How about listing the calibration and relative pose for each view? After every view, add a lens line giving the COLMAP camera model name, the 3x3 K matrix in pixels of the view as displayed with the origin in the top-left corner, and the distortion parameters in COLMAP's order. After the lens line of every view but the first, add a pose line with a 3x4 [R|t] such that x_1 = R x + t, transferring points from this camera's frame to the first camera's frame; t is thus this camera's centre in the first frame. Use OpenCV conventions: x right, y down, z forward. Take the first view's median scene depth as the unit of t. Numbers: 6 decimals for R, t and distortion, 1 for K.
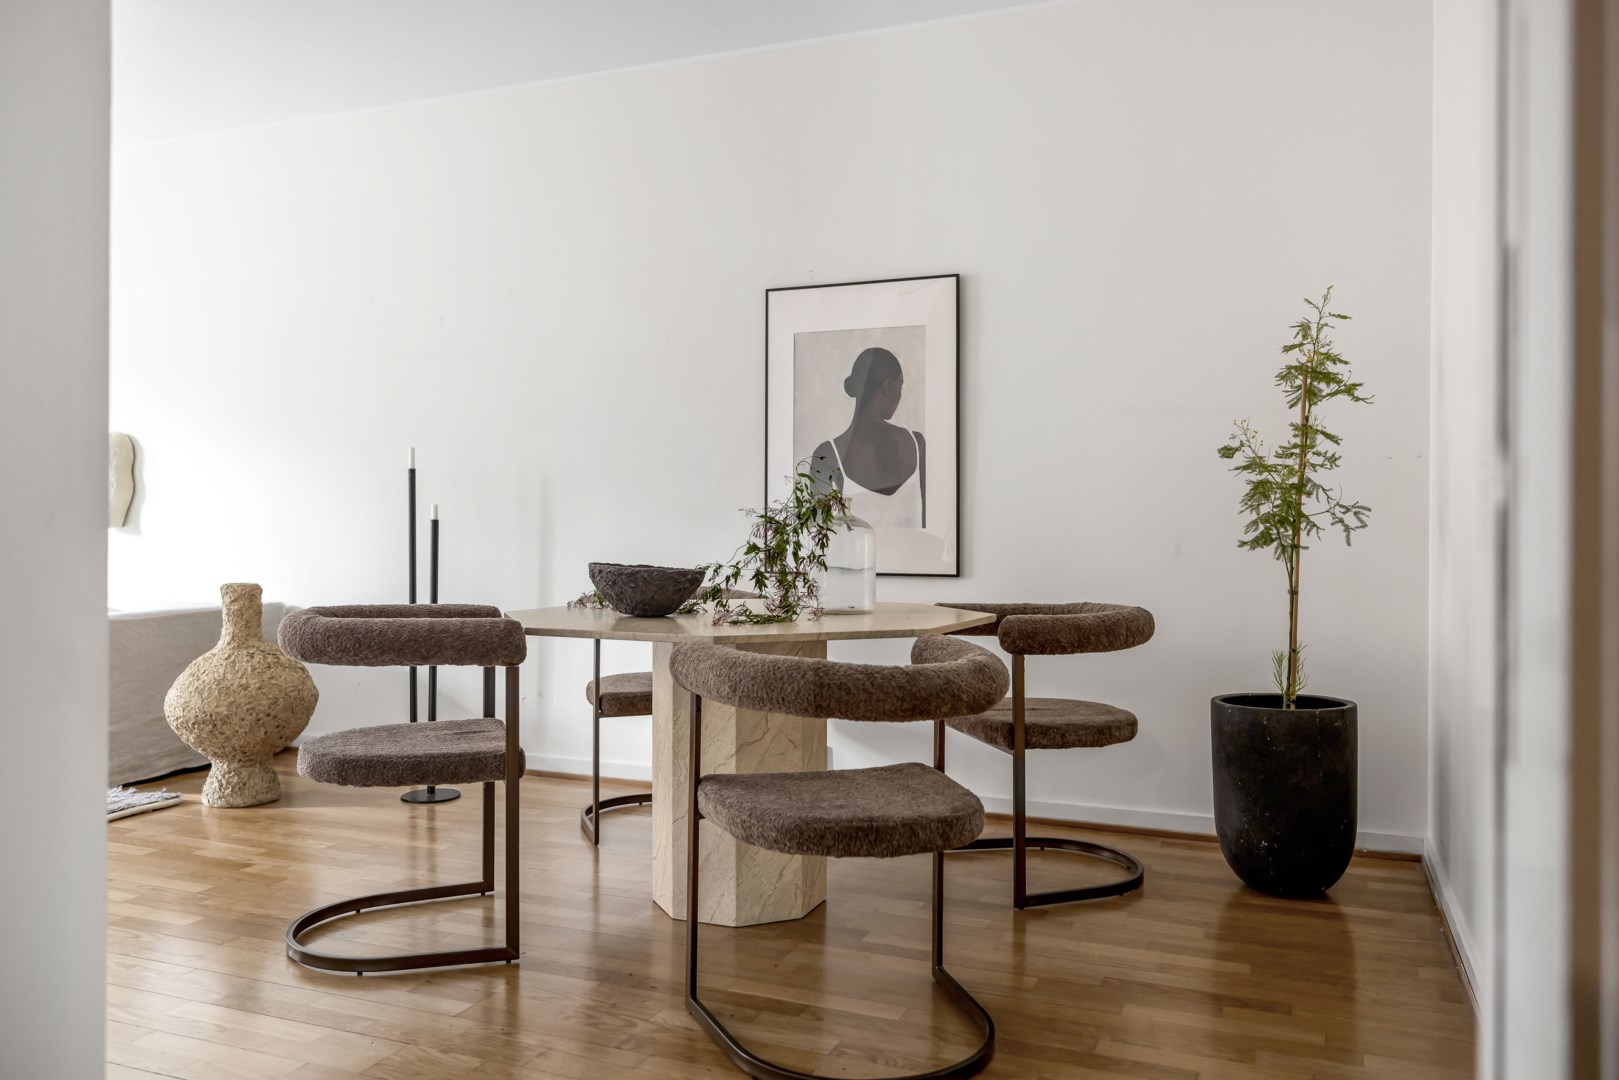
lens RADIAL K [[1246.7, 0, 802.5], [0, 1246.7, 523.6], [0, 0, 1]] dist [0.016670, -0.020555]
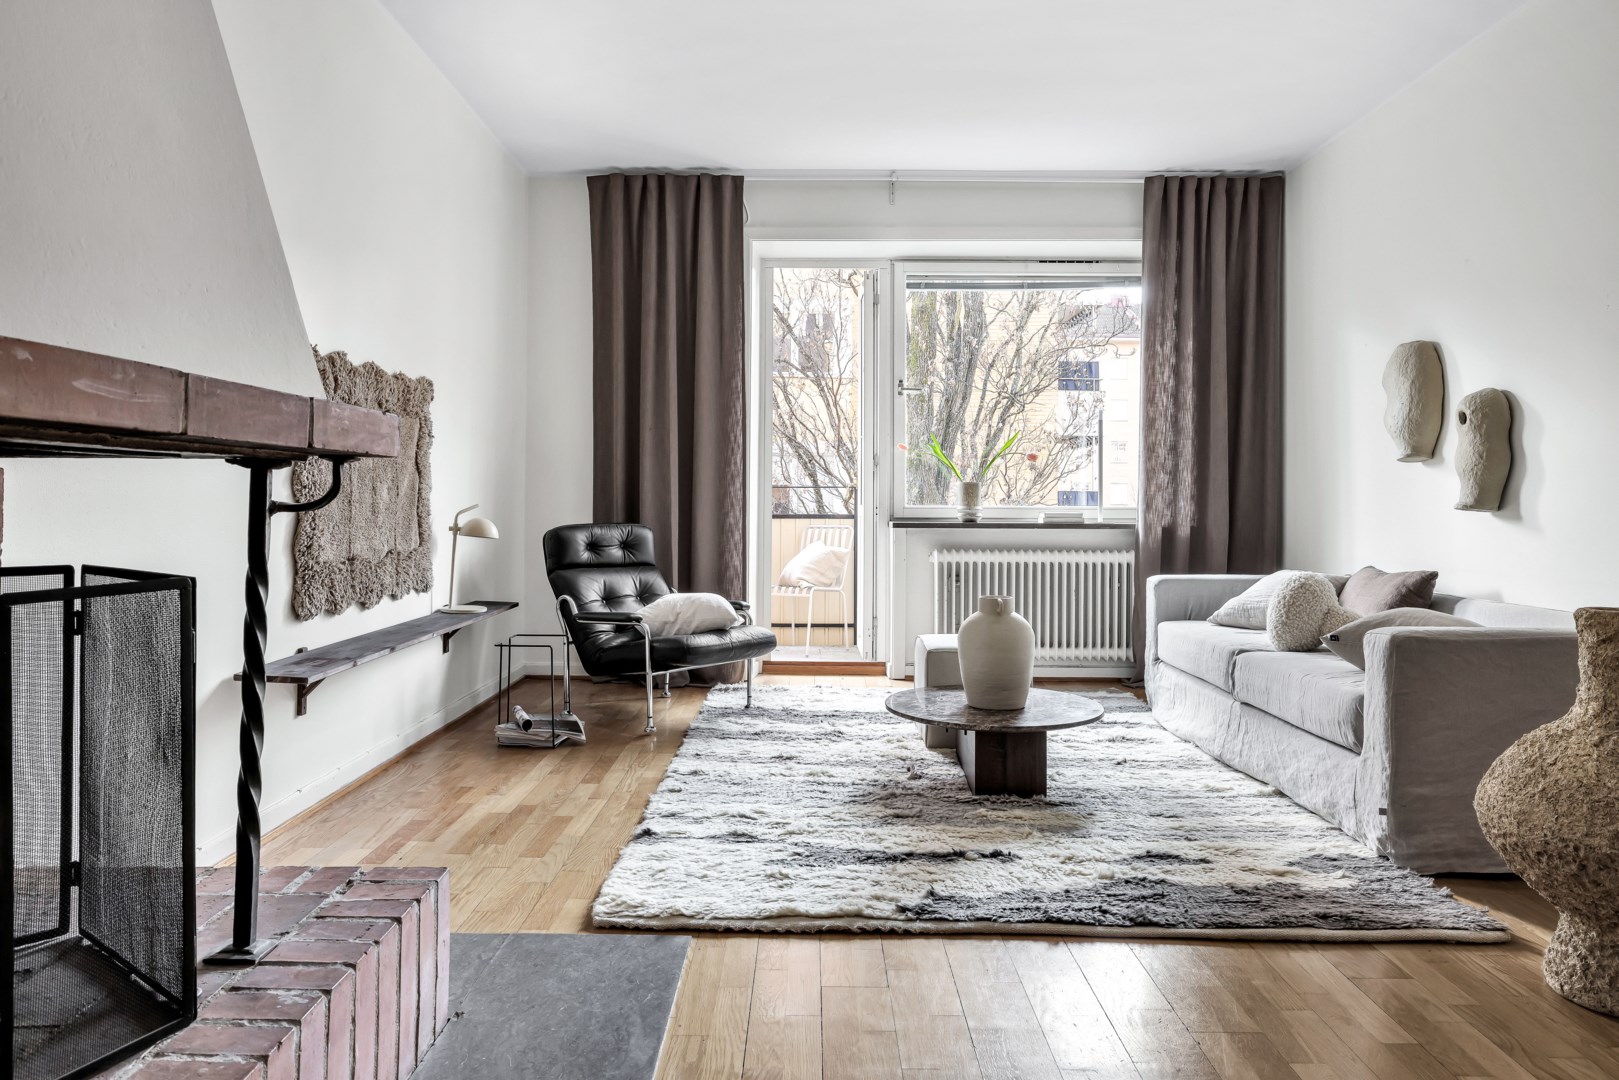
lens RADIAL K [[1061.2, 0, 806.9], [0, 1061.2, 474.5], [0, 0, 1]] dist [0.002197, 0.002692]
pose [[0.388919, -0.020734, -0.921039, -0.167576], [-0.014288, 0.999491, -0.028534, 0.008352], [0.921161, 0.024257, 0.388425, 0.573053]]
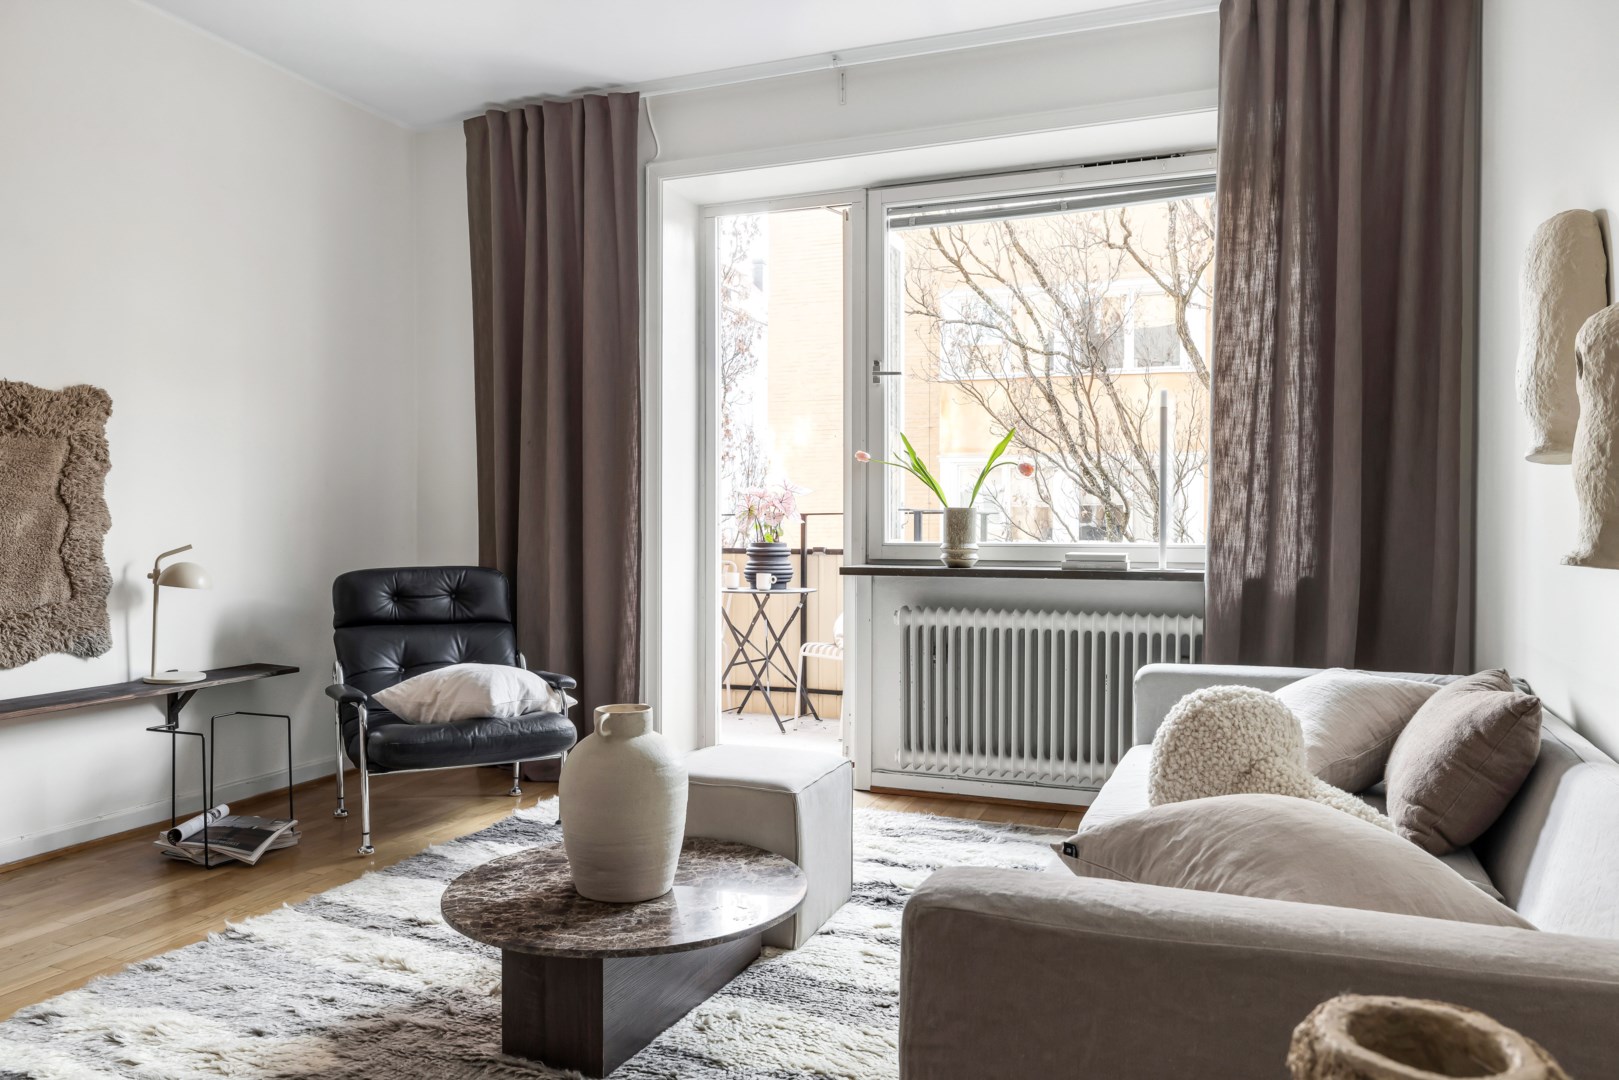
lens RADIAL K [[1156.2, 0, 805.6], [0, 1156.2, 534.1], [0, 0, 1]] dist [-0.001673, 0.004423]
pose [[0.027094, 0.011228, -0.999570, -0.387409], [-0.009767, 0.999892, 0.010966, -0.014546], [0.999585, 0.009466, 0.027201, 1.256156]]
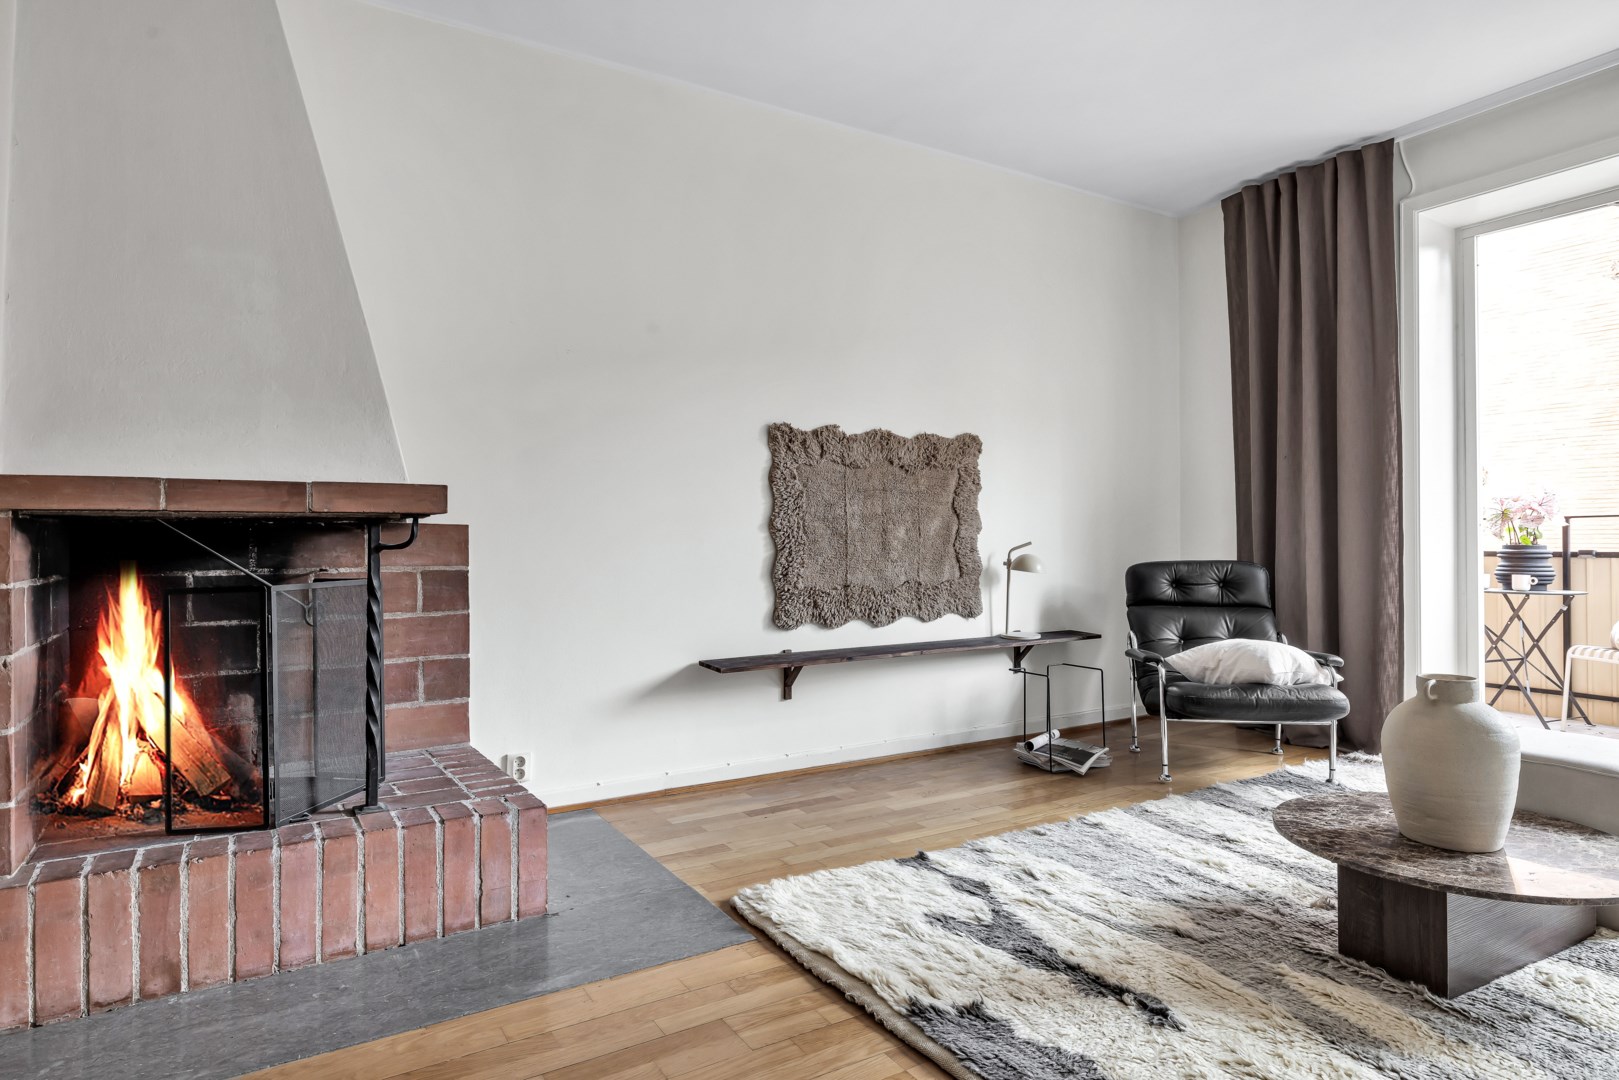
lens RADIAL K [[922.7, 0, 806.3], [0, 922.7, 533.6], [0, 0, 1]] dist [-0.001628, 0.002795]
pose [[-0.584420, -0.001244, -0.811450, -0.326239], [-0.002031, 0.999998, -0.000071, 0.002850], [0.811449, 0.001606, -0.584421, 1.179600]]
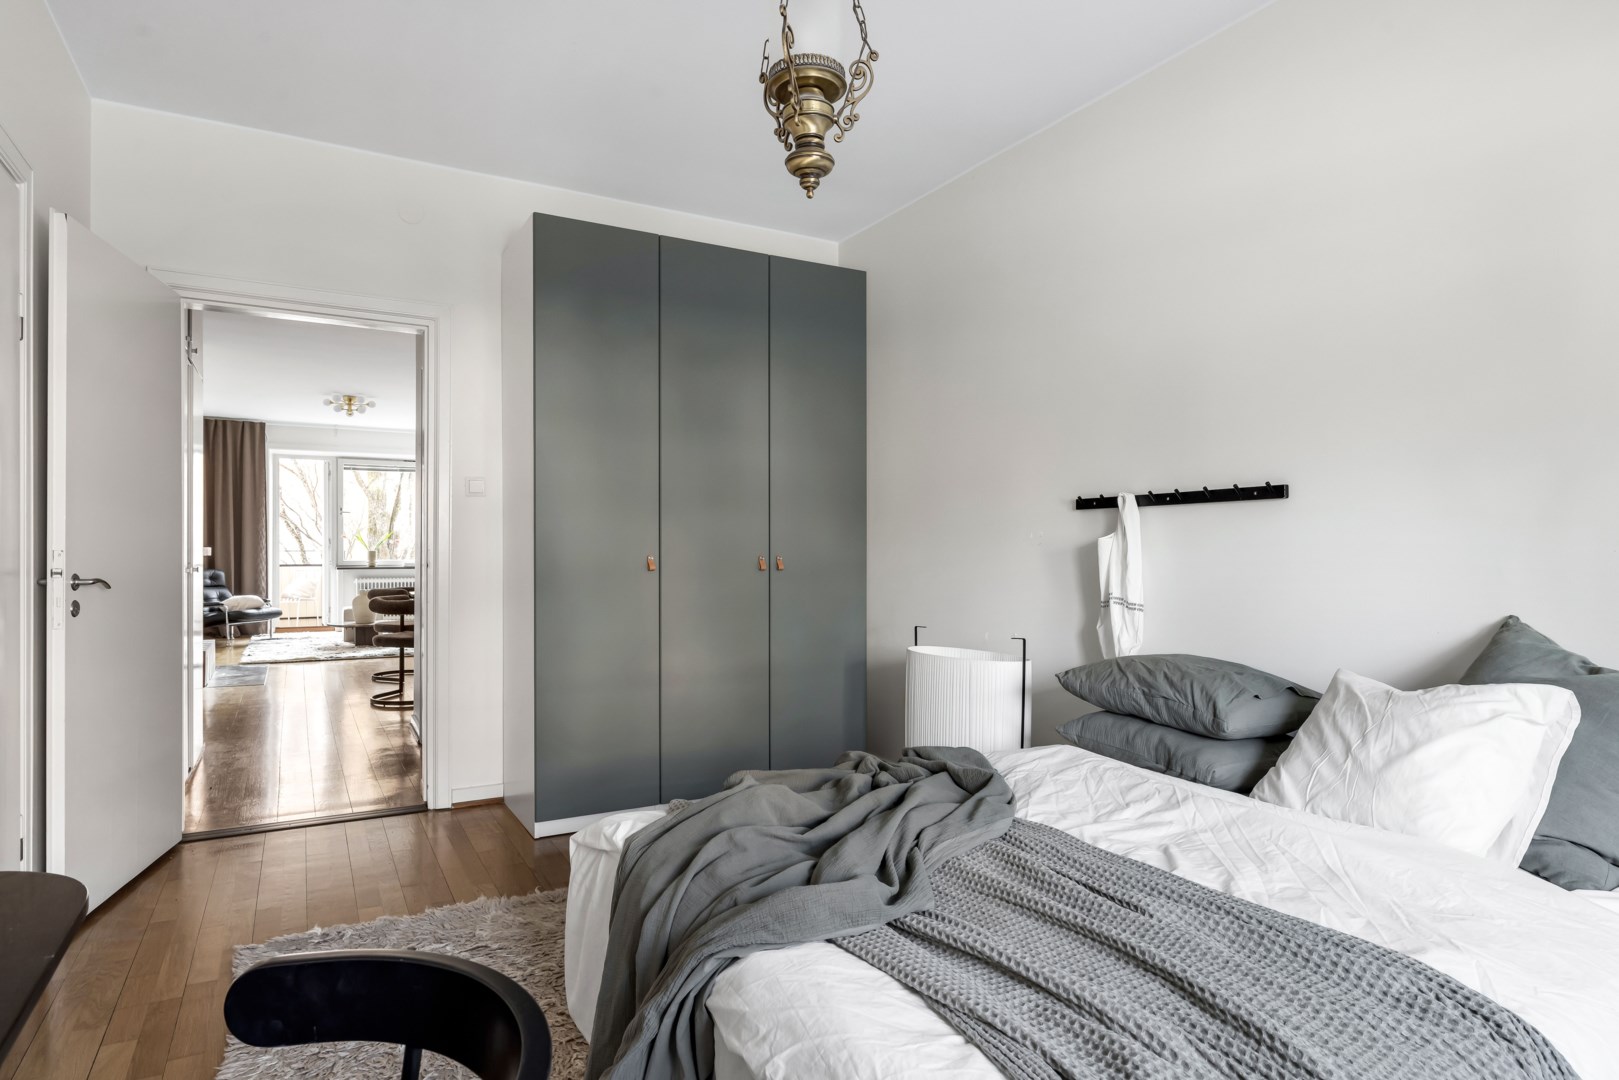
lens RADIAL K [[922.7, 0, 806.5], [0, 922.7, 551.2], [0, 0, 1]] dist [-0.001628, 0.002795]
pose [[0.789389, 0.000127, -0.613893, 1.902783], [-0.006110, 0.999952, -0.007651, -0.011425], [0.613863, 0.009790, 0.789352, -0.323412]]
